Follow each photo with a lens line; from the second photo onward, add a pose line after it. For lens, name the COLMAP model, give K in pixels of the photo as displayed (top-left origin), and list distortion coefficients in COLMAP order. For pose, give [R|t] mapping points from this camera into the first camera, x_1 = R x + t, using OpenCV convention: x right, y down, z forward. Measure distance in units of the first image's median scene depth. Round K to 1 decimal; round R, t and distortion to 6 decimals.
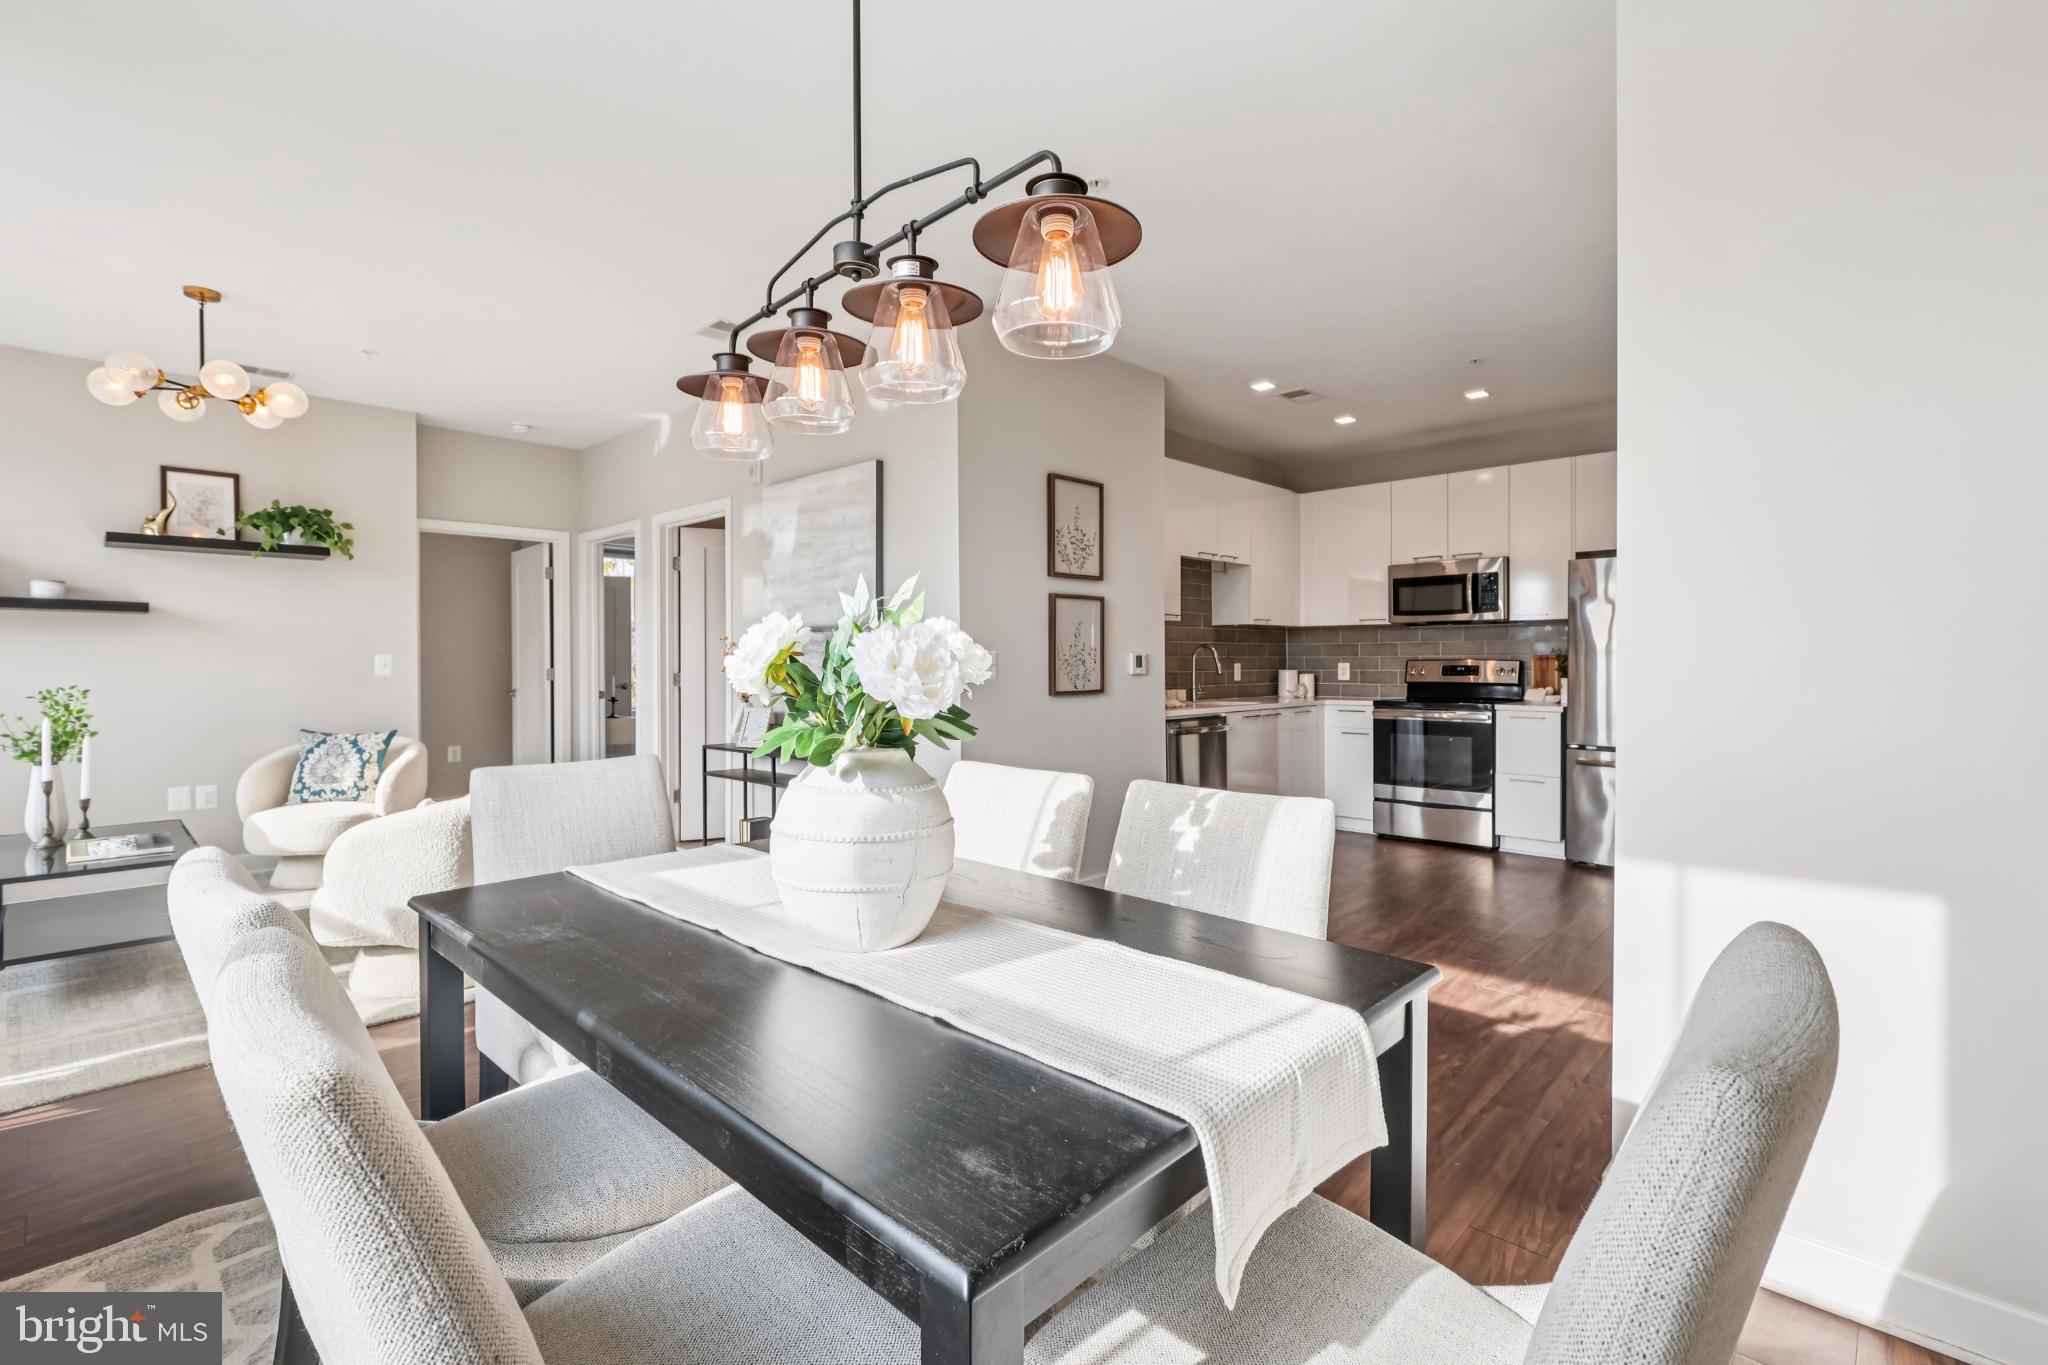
lens RADIAL K [[929.6, 0, 1027.1], [0, 929.6, 659.9], [0, 0, 1]] dist [0.000541, 0.000364]
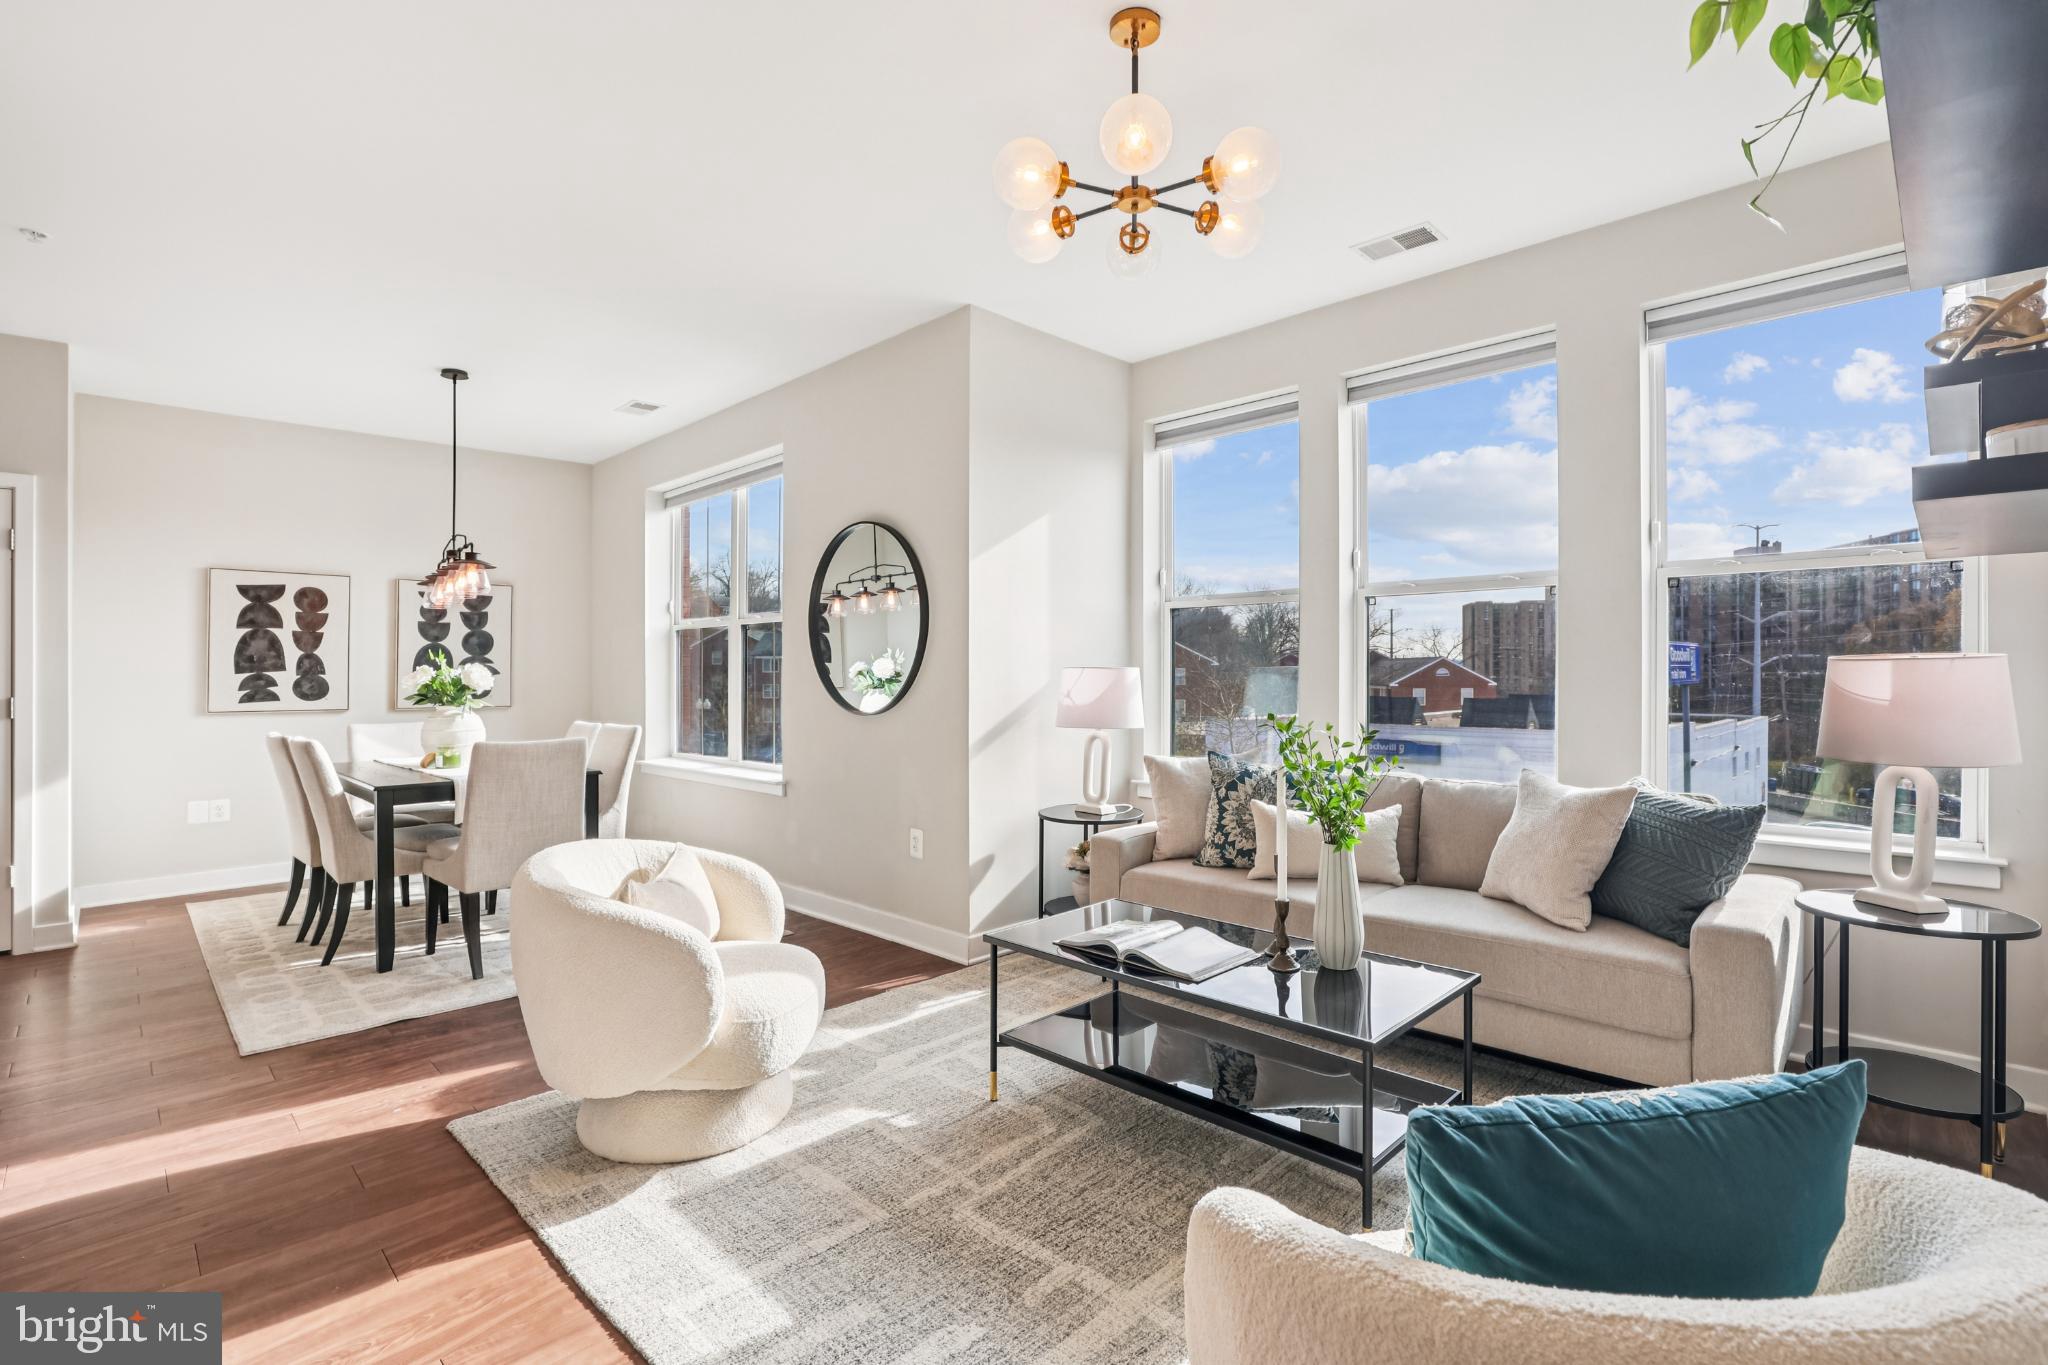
lens RADIAL K [[951.8, 0, 1038.9], [0, 951.8, 666.1], [0, 0, 1]] dist [-0.025126, 0.000430]
pose [[-0.999844, 0.009653, 0.014760, -0.556566], [0.009530, 0.999919, -0.008422, -0.000466], [-0.014840, -0.008280, -0.999856, 1.047495]]
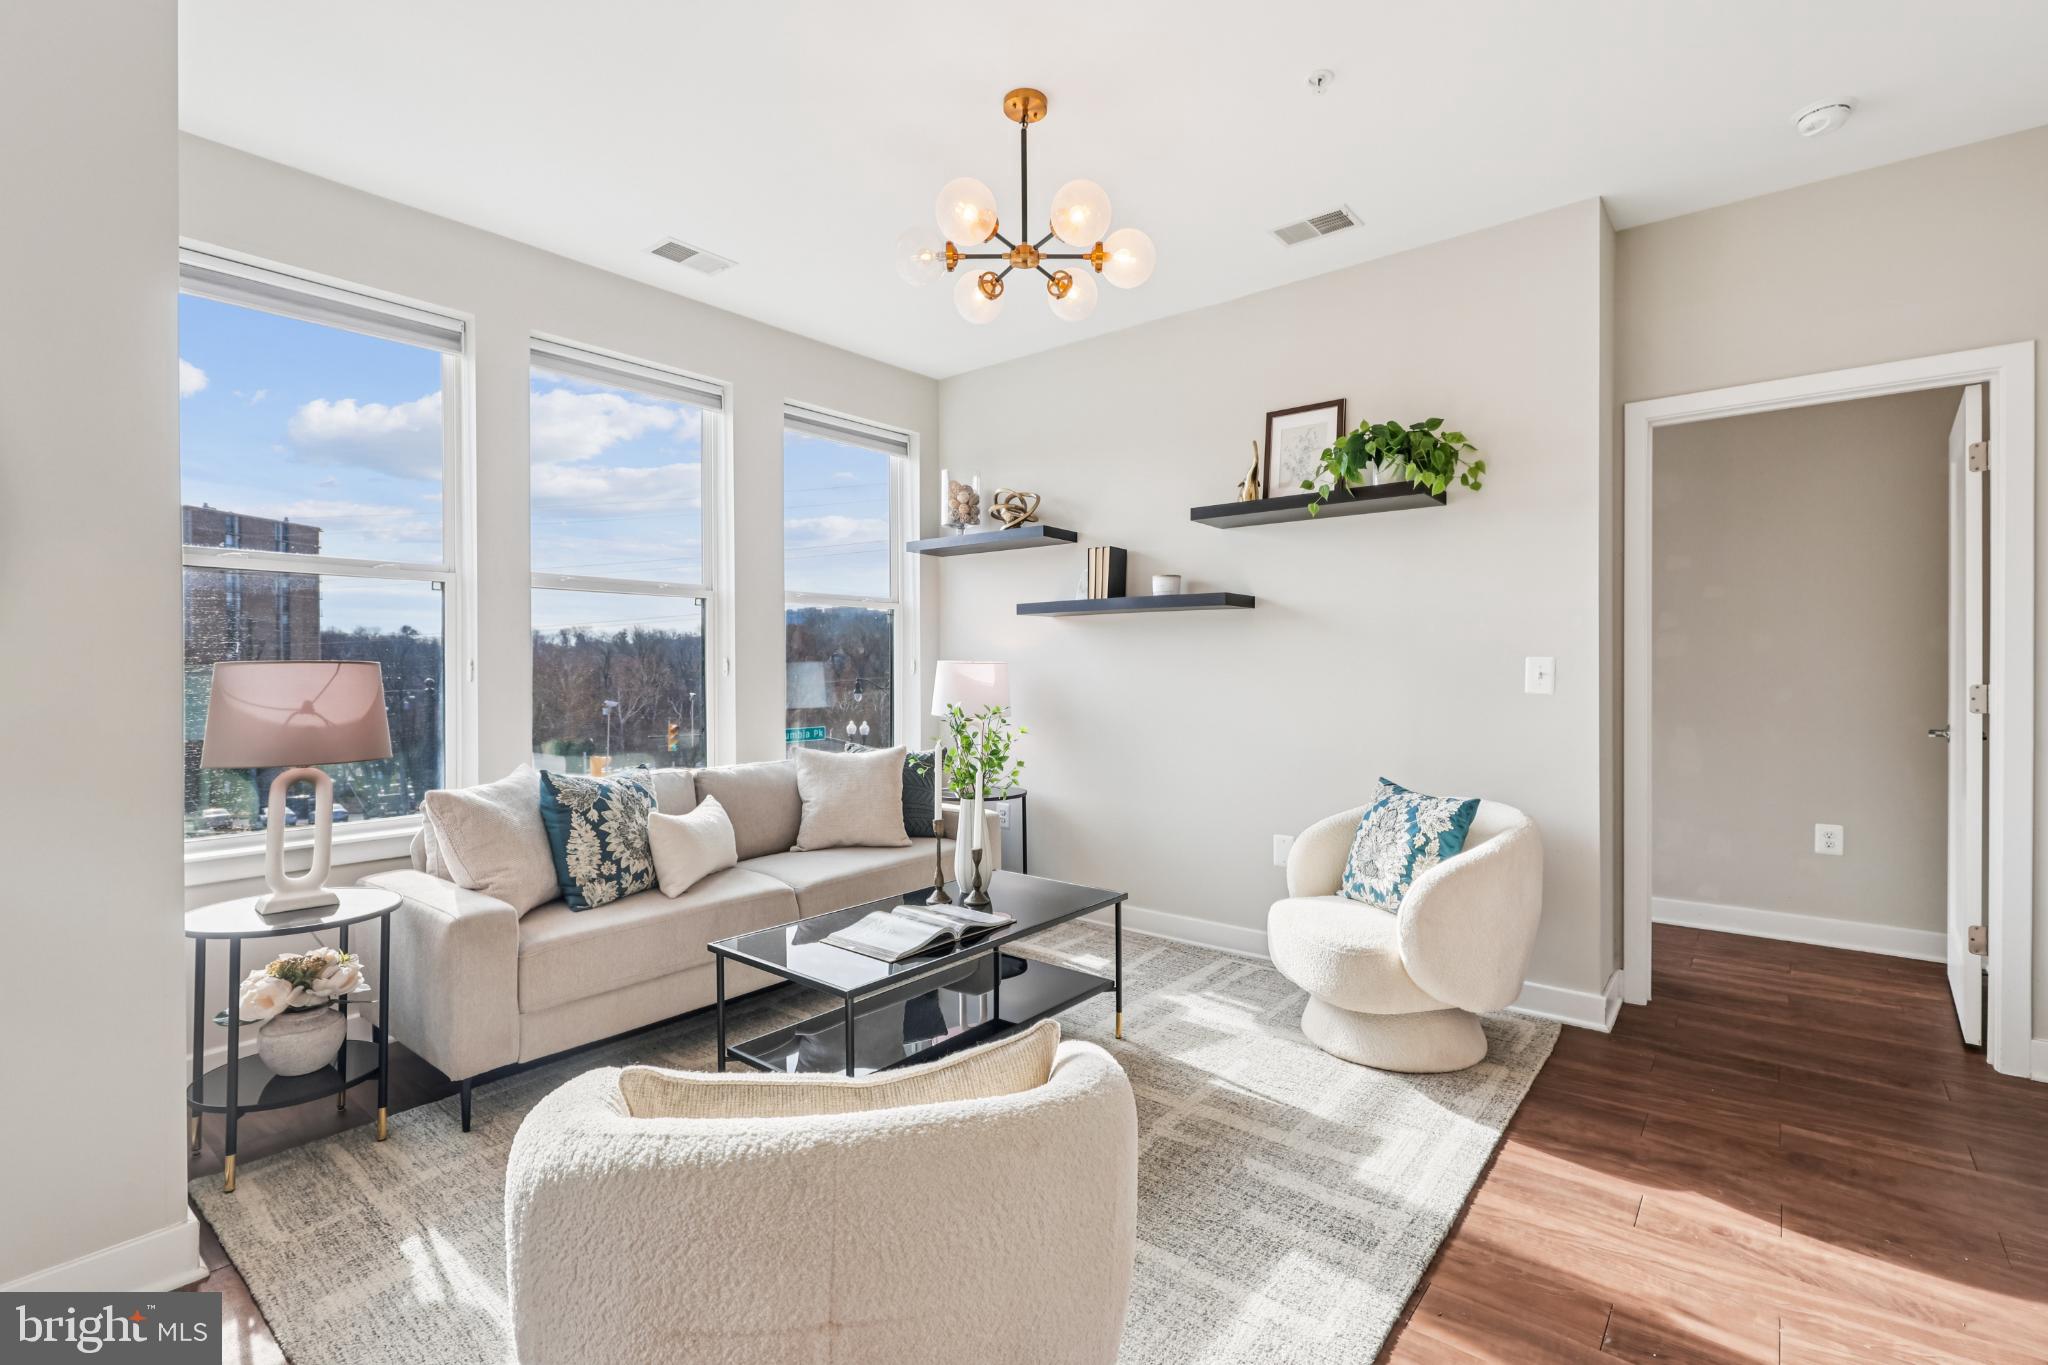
lens RADIAL K [[926.6, 0, 1038.3], [0, 926.6, 678.1], [0, 0, 1]] dist [-0.000813, -0.000220]
pose [[0.086509, 0.014668, -0.996143, -0.157594], [0.005174, 0.999872, 0.015172, -0.002598], [0.996238, -0.006466, 0.086422, 0.633059]]
